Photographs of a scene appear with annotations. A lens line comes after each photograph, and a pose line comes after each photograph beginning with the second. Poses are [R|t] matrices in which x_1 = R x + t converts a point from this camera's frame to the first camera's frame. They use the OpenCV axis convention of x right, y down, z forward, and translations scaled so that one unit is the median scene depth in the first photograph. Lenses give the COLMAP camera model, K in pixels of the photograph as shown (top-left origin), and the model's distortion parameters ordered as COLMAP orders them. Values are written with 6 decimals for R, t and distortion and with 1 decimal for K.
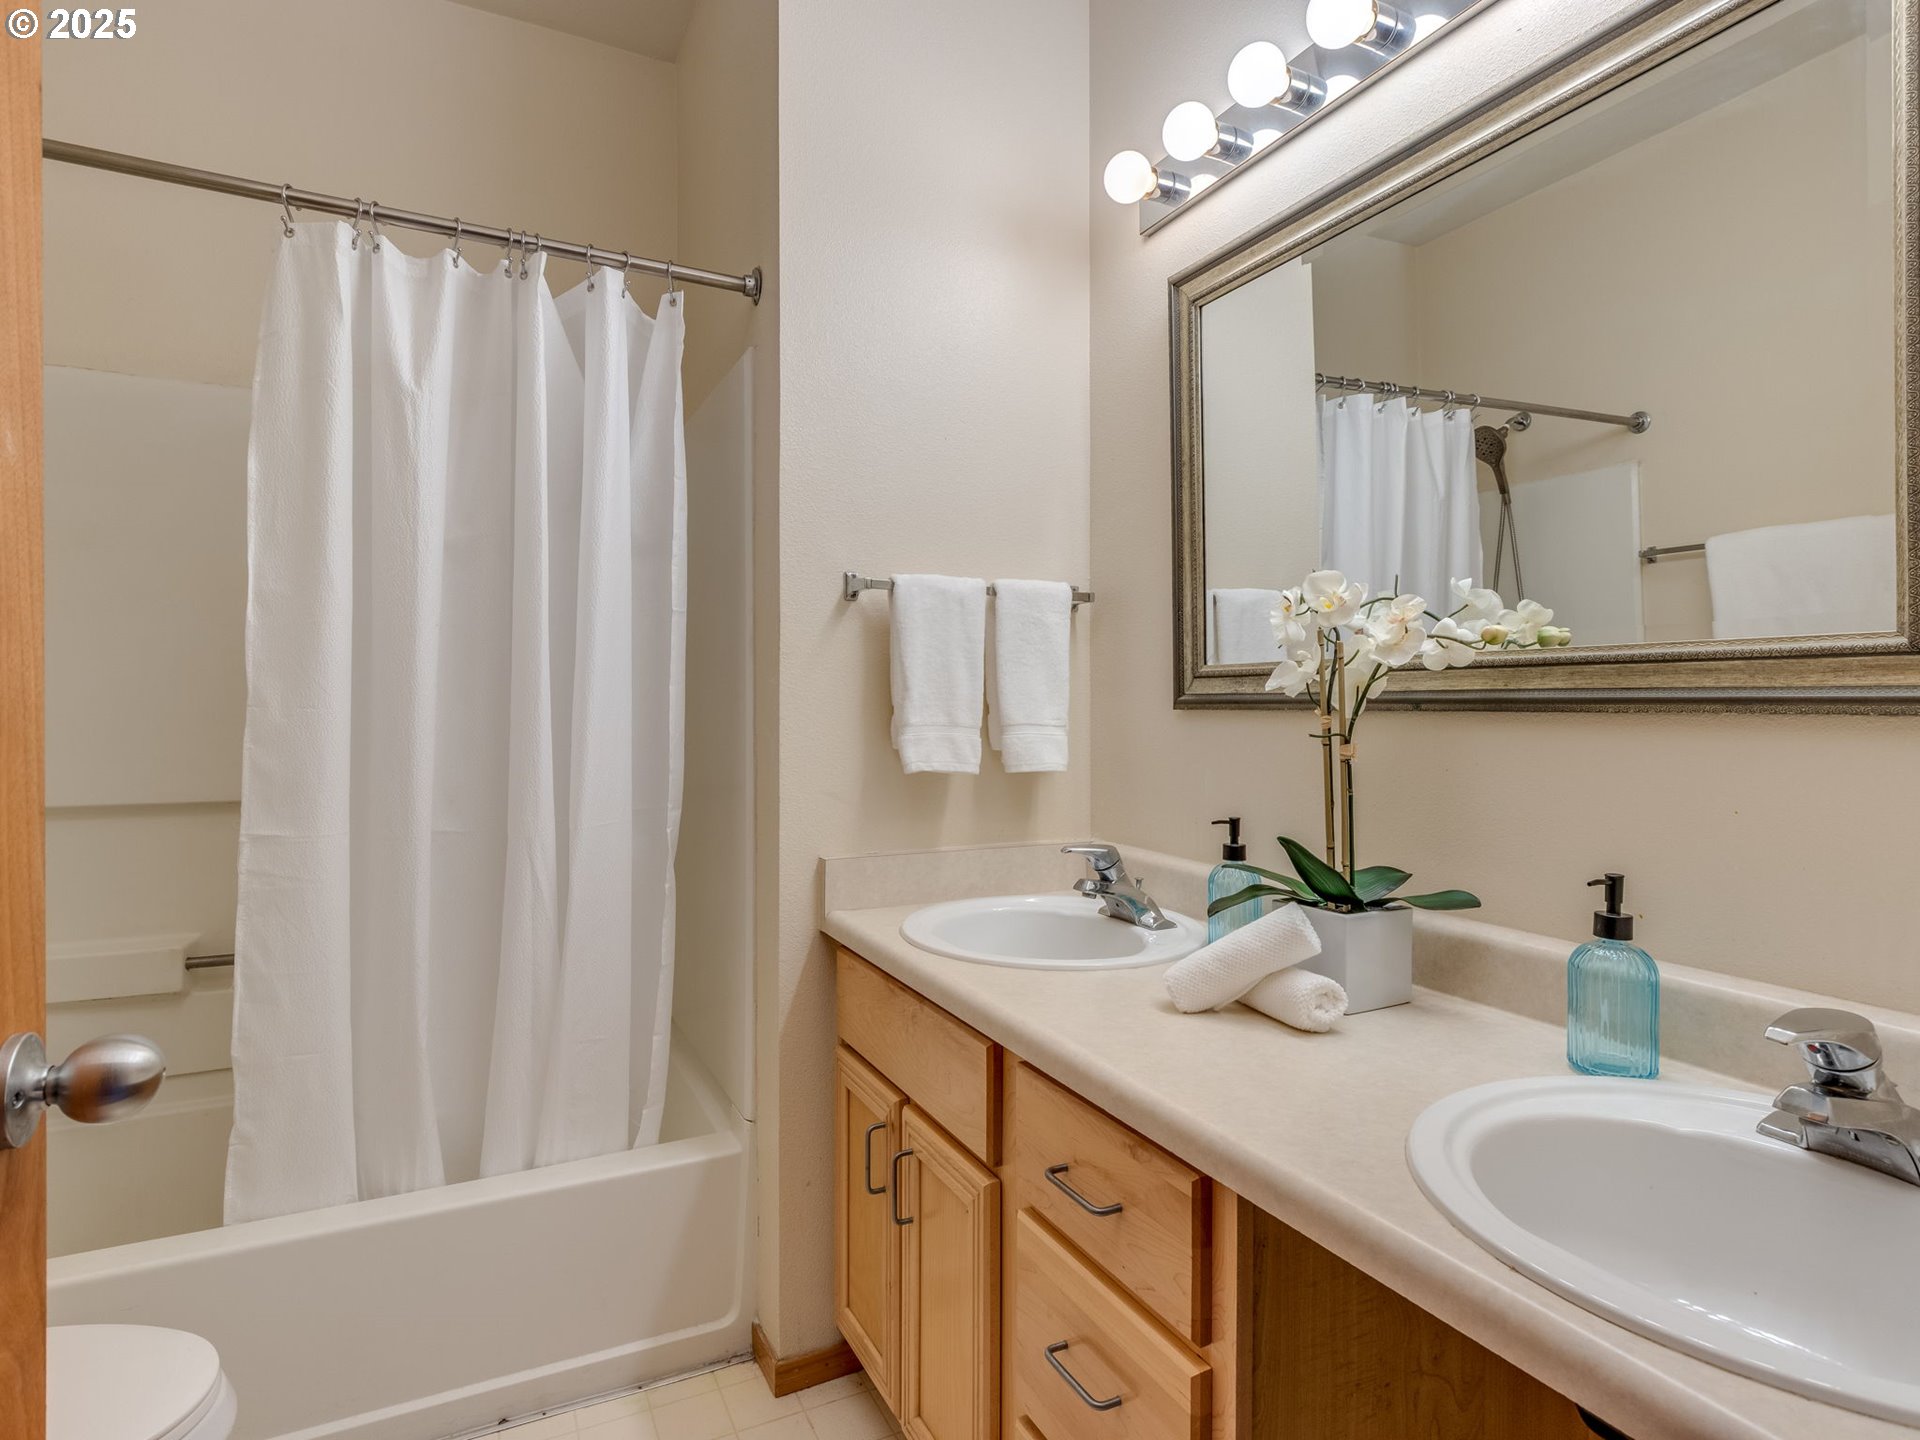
lens RADIAL K [[1033.3, 0, 965.7], [0, 1033.3, 708.9], [0, 0, 1]] dist [-0.000164, -0.000068]
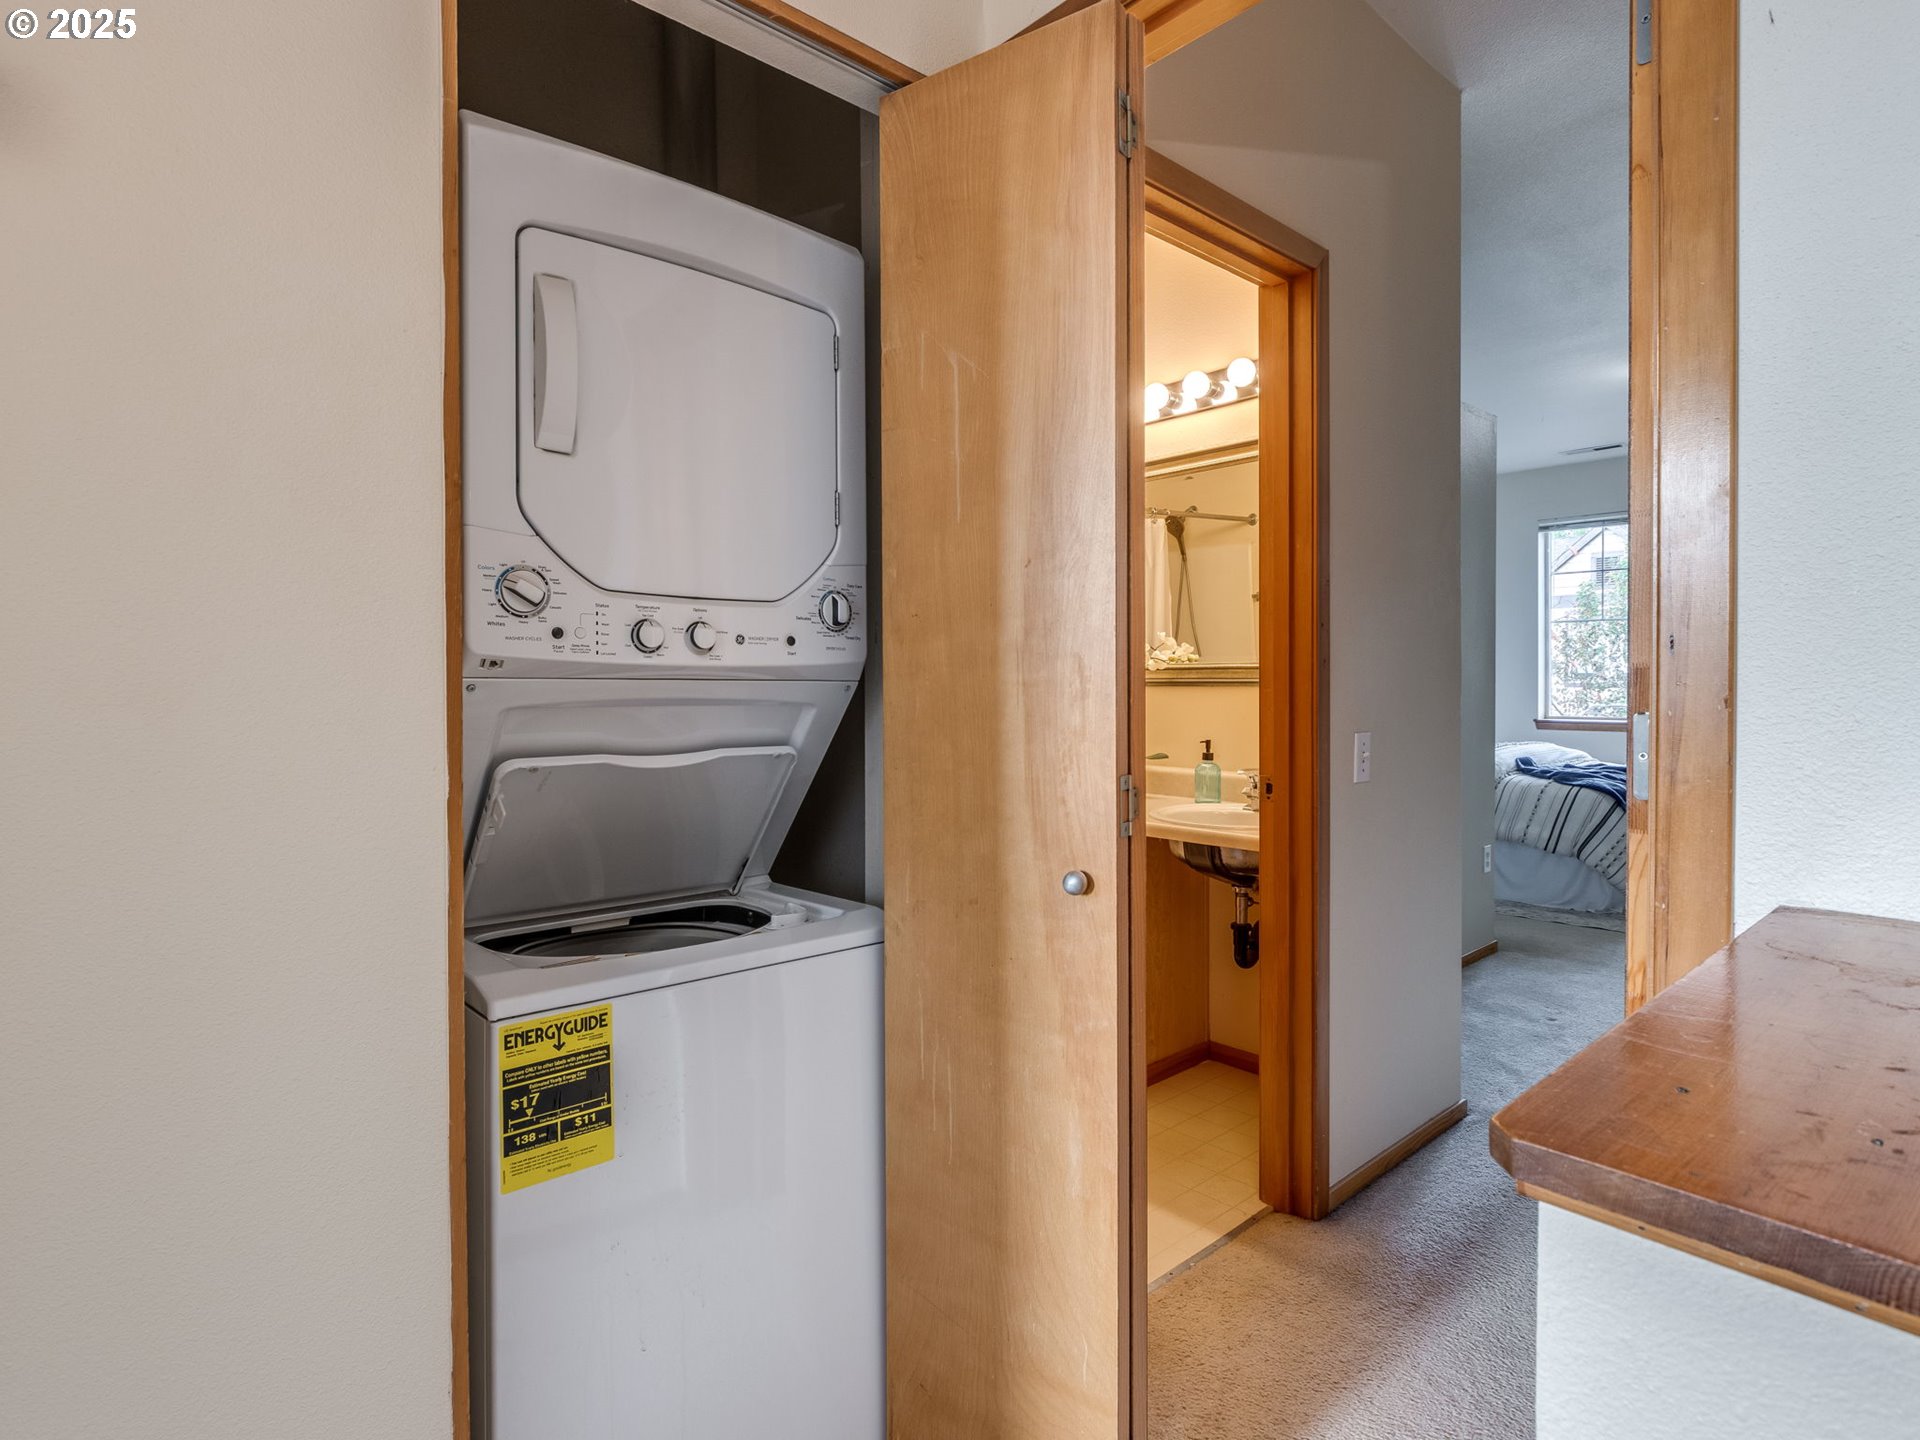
lens RADIAL K [[1022.3, 0, 952.6], [0, 1022.3, 693.7], [0, 0, 1]] dist [0.002903, -0.000728]
pose [[0.969201, -0.008769, 0.246116, -0.520063], [0.006938, 0.999941, 0.008307, -0.003439], [-0.246174, -0.006344, 0.969205, -1.069786]]
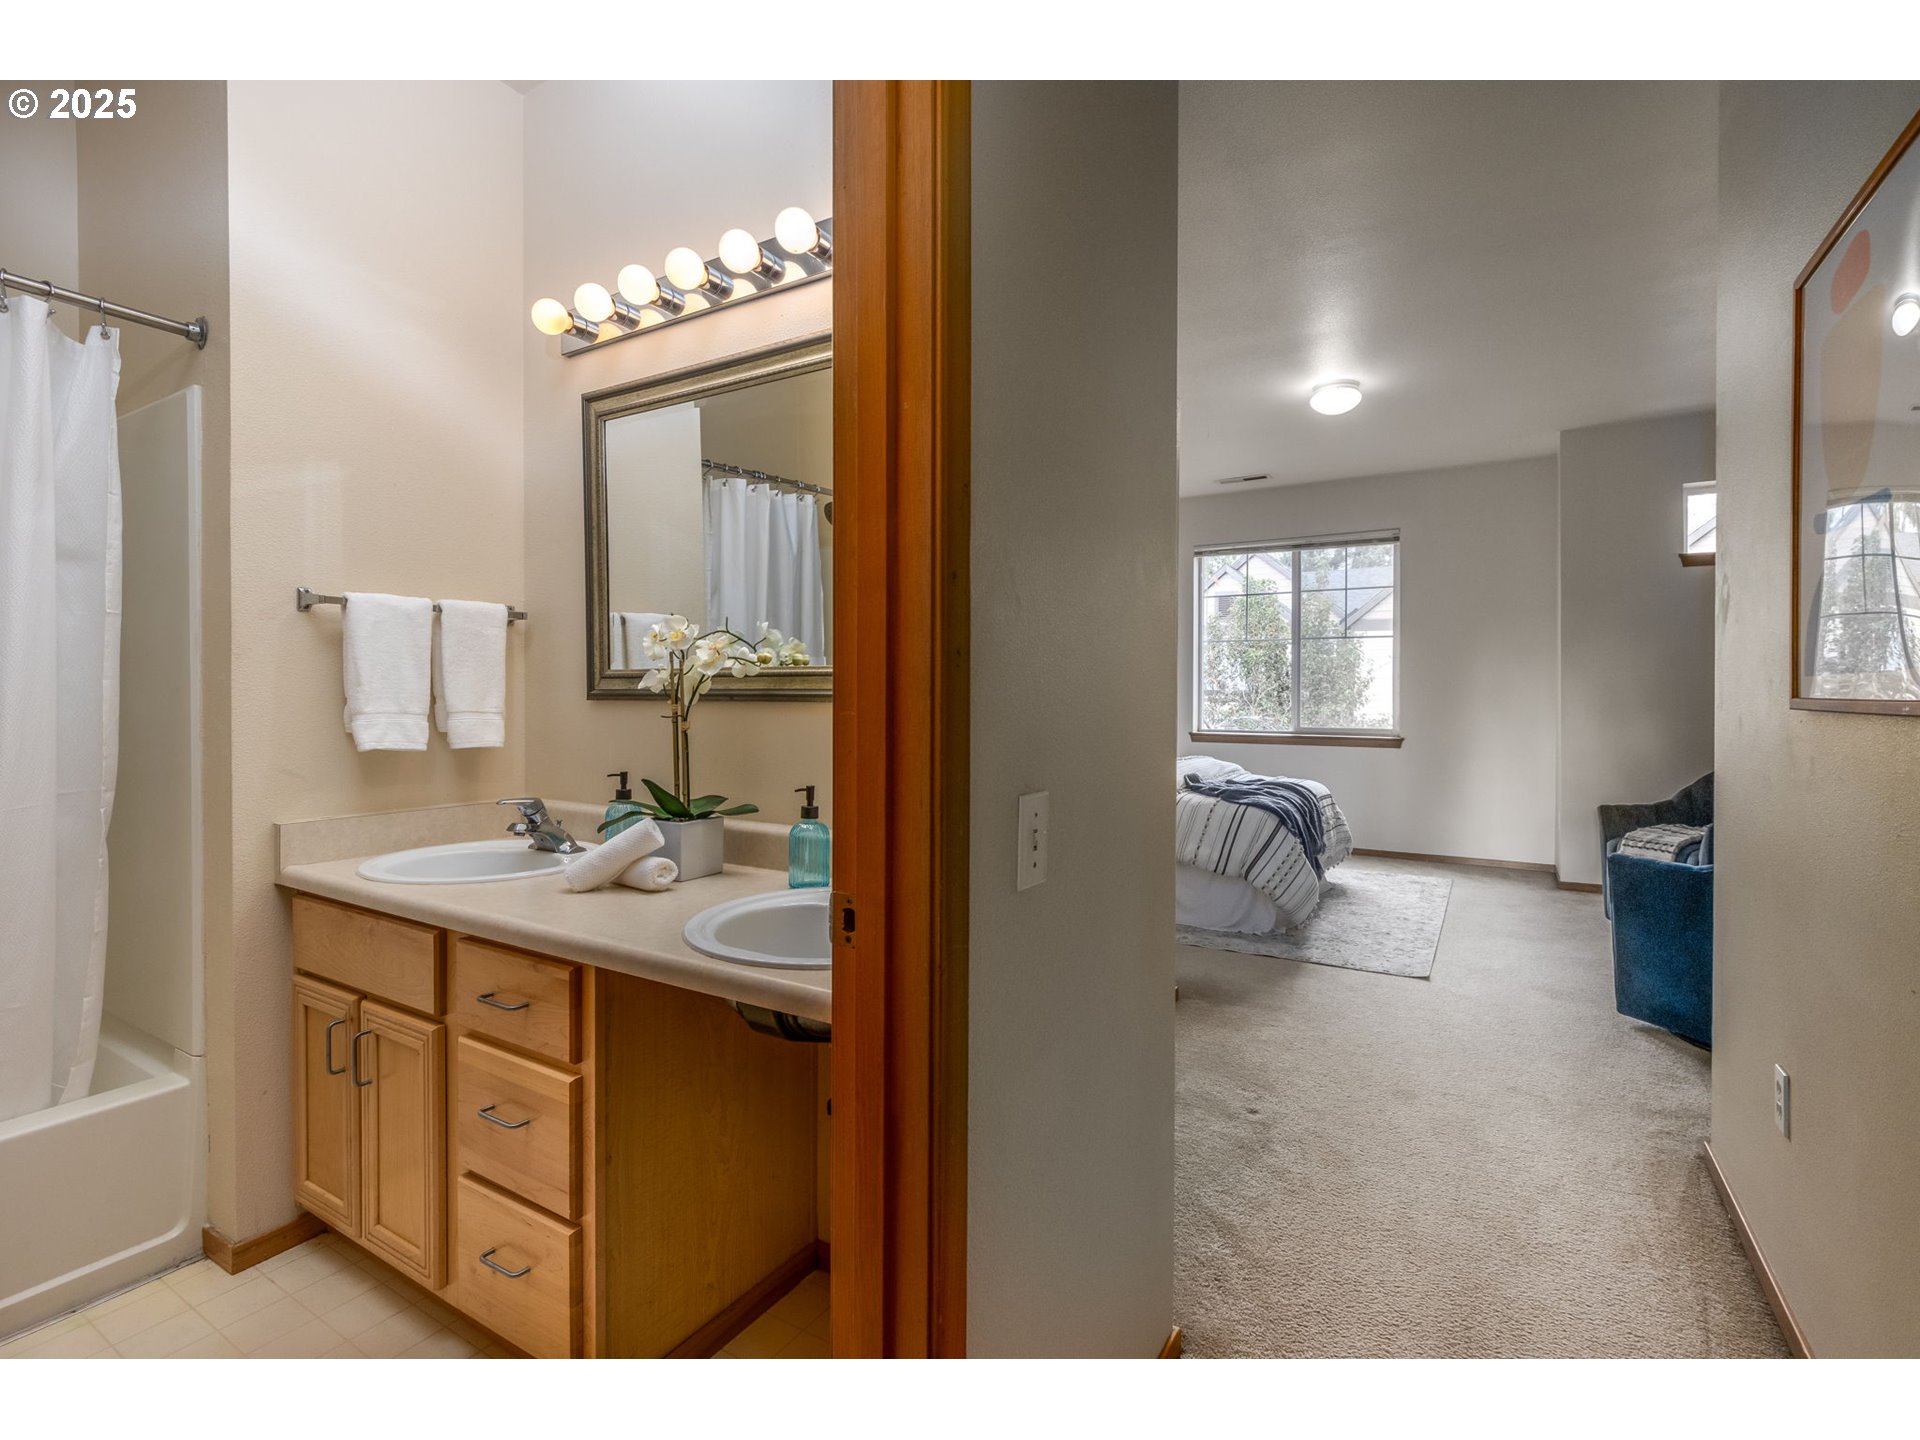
lens RADIAL K [[906.4, 0, 972.9], [0, 906.4, 701.9], [0, 0, 1]] dist [-0.004336, -0.000552]
pose [[0.849741, -0.004144, 0.527185, -0.003565], [0.001496, 0.999984, 0.005450, -0.003394], [-0.527199, -0.003842, 0.849733, -0.368896]]
